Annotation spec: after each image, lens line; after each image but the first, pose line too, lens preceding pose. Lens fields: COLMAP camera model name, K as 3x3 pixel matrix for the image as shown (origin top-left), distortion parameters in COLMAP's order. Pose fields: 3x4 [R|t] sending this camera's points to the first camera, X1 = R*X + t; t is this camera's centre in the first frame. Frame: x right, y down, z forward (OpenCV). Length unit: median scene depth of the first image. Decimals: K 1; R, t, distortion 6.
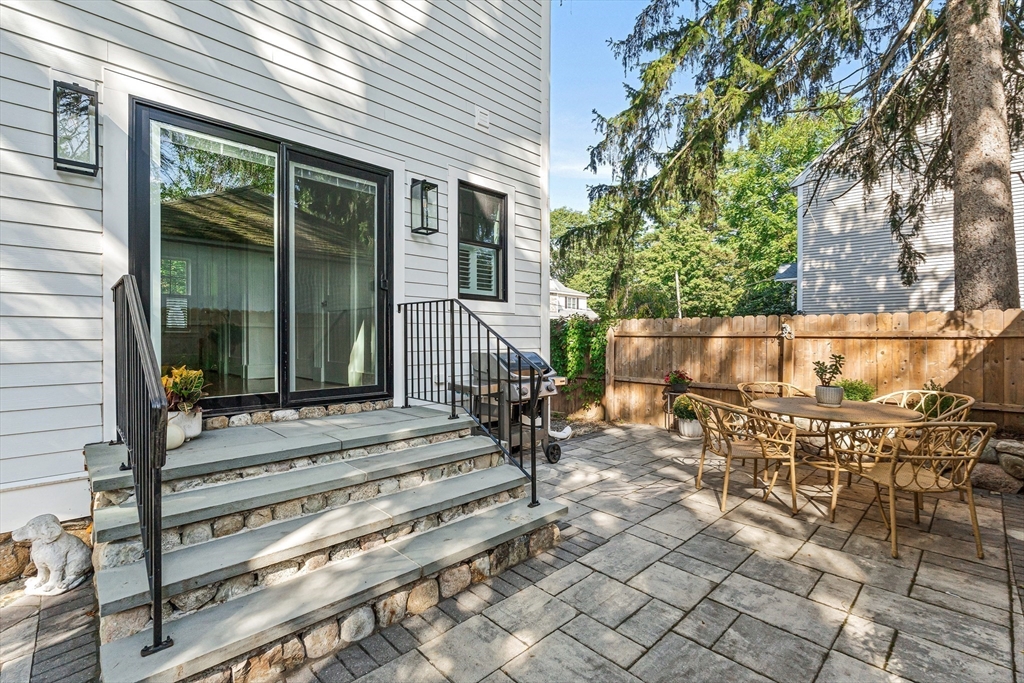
lens RADIAL K [[451.6, 0, 511.2], [0, 451.6, 339.0], [0, 0, 1]] dist [-0.001006, -0.000315]
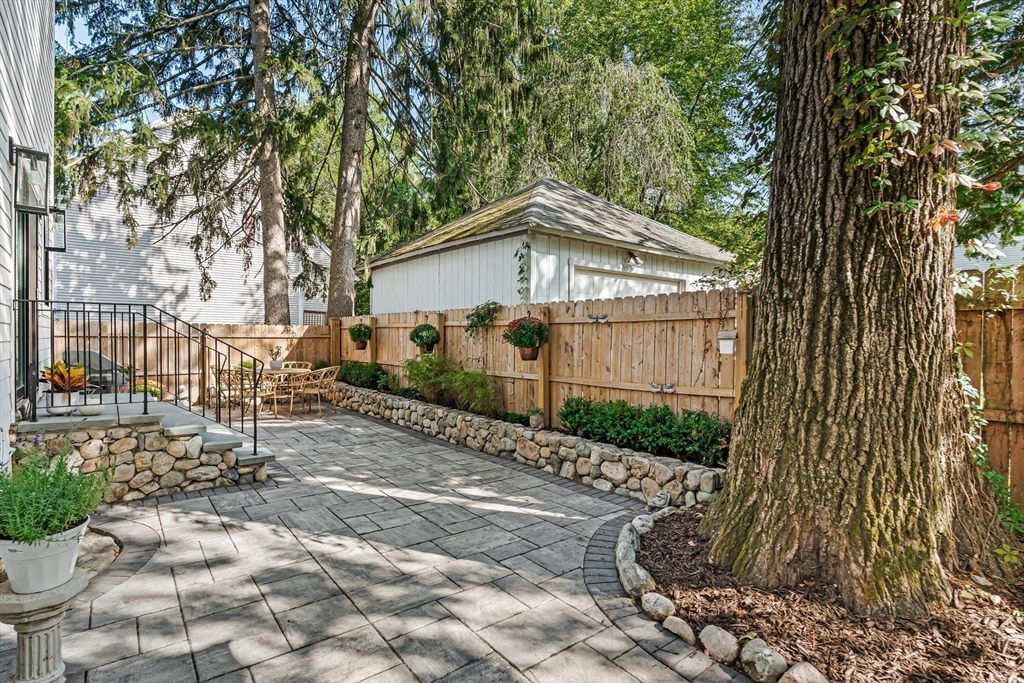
lens RADIAL K [[520.3, 0, 511.3], [0, 520.3, 343.5], [0, 0, 1]] dist [-0.005984, -0.000312]
pose [[0.090490, -0.006577, 0.995876, -0.408891], [0.002302, 0.999977, 0.006395, 0.004303], [-0.995895, 0.001713, 0.090503, -0.092838]]
